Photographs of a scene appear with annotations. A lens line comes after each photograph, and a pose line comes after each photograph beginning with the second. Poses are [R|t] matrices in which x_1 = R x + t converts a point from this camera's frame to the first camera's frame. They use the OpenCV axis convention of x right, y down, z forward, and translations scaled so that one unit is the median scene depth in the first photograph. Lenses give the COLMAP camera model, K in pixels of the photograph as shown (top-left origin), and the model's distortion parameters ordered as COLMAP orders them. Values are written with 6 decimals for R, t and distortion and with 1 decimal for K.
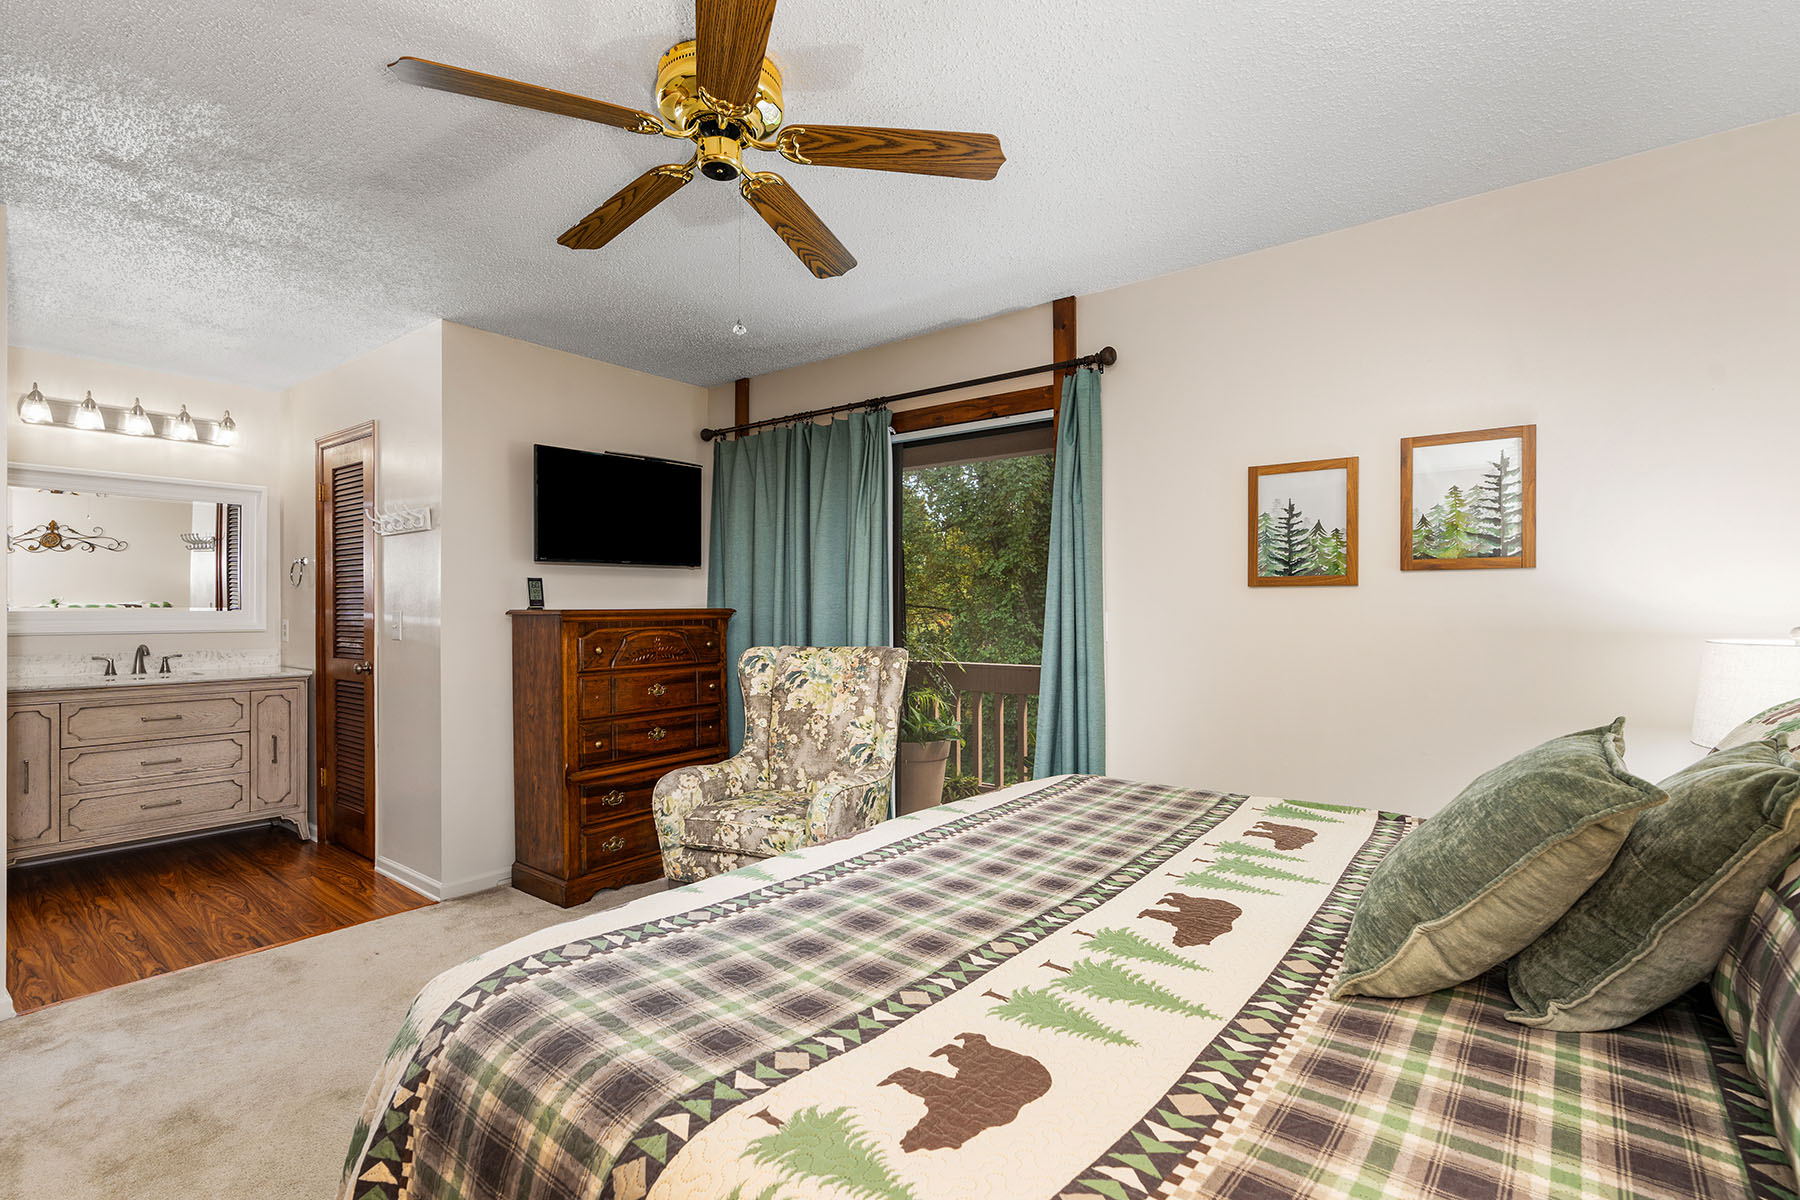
lens RADIAL K [[815.3, 0, 895.5], [0, 815.3, 606.3], [0, 0, 1]] dist [-0.012946, 0.005431]
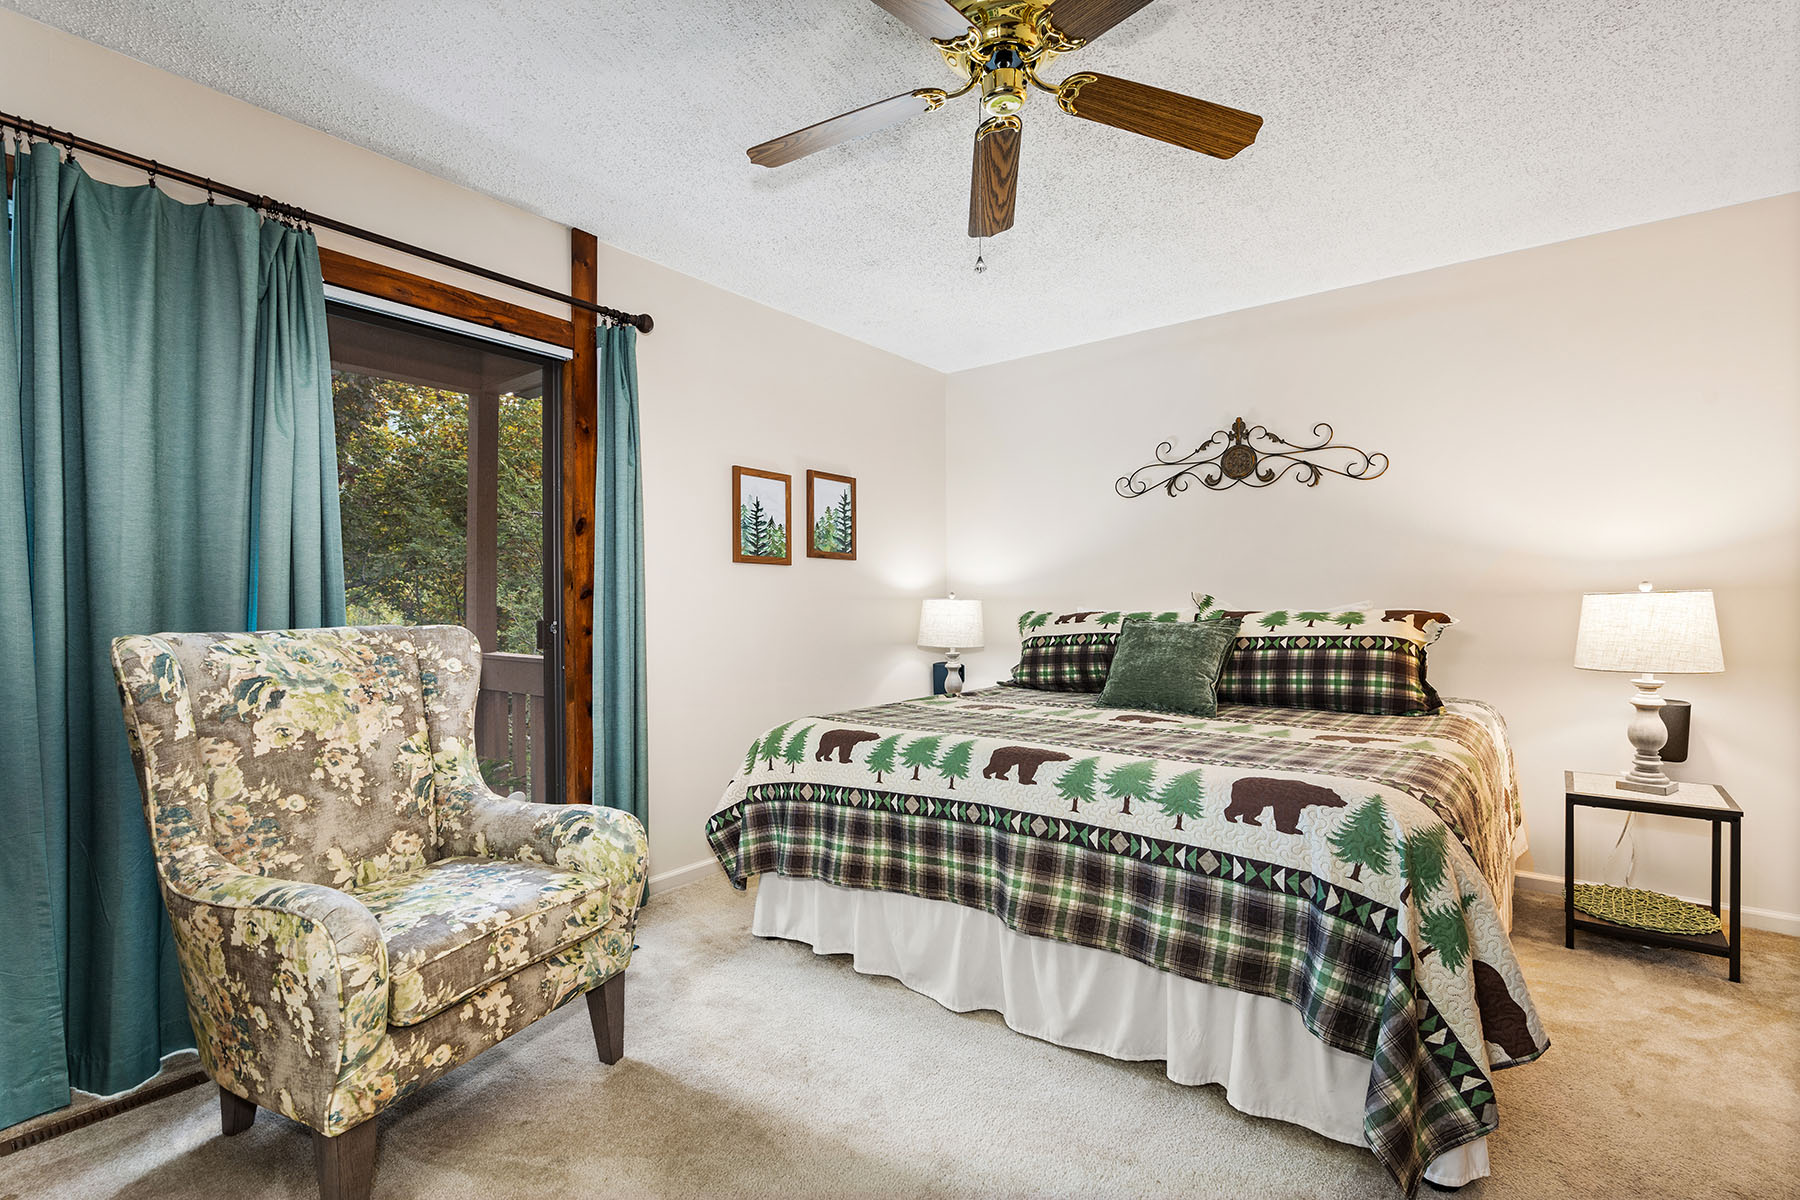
lens RADIAL K [[815.3, 0, 895.5], [0, 815.3, 606.3], [0, 0, 1]] dist [-0.012946, 0.005431]
pose [[0.016811, -0.000469, 0.999859, -0.777483], [-0.003311, 0.999994, 0.000525, 0.039903], [-0.999853, -0.003319, 0.016809, 0.724045]]
